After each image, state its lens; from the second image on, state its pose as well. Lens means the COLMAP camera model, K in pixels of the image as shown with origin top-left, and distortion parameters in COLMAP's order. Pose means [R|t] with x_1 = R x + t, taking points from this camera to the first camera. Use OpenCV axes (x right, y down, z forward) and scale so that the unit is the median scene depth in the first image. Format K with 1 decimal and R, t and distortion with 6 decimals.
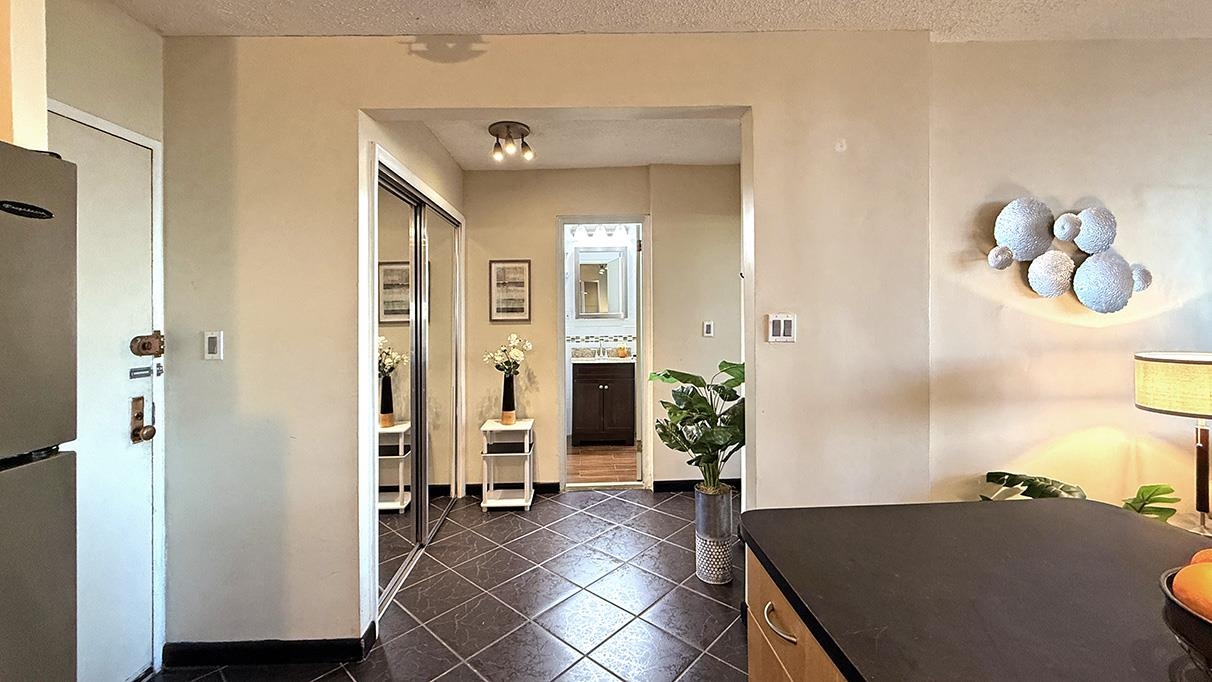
lens RADIAL K [[509.6, 0, 586.8], [0, 509.6, 296.4], [0, 0, 1]] dist [-0.004151, -0.000344]
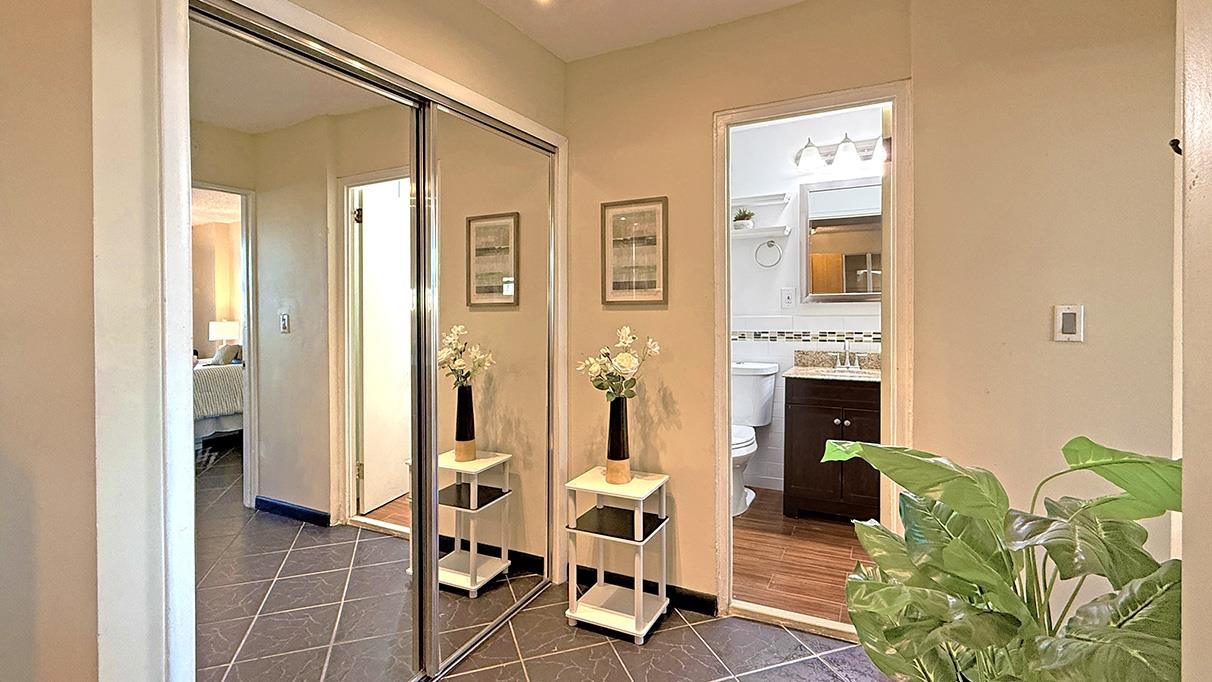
lens RADIAL K [[573.3, 0, 606.3], [0, 573.3, 296.4], [0, 0, 1]] dist [-0.001314, -0.000332]
pose [[0.876840, -0.003820, -0.480767, 0.140130], [0.016600, 0.999613, 0.022332, 0.024431], [0.480496, -0.027562, 0.876564, 0.404311]]
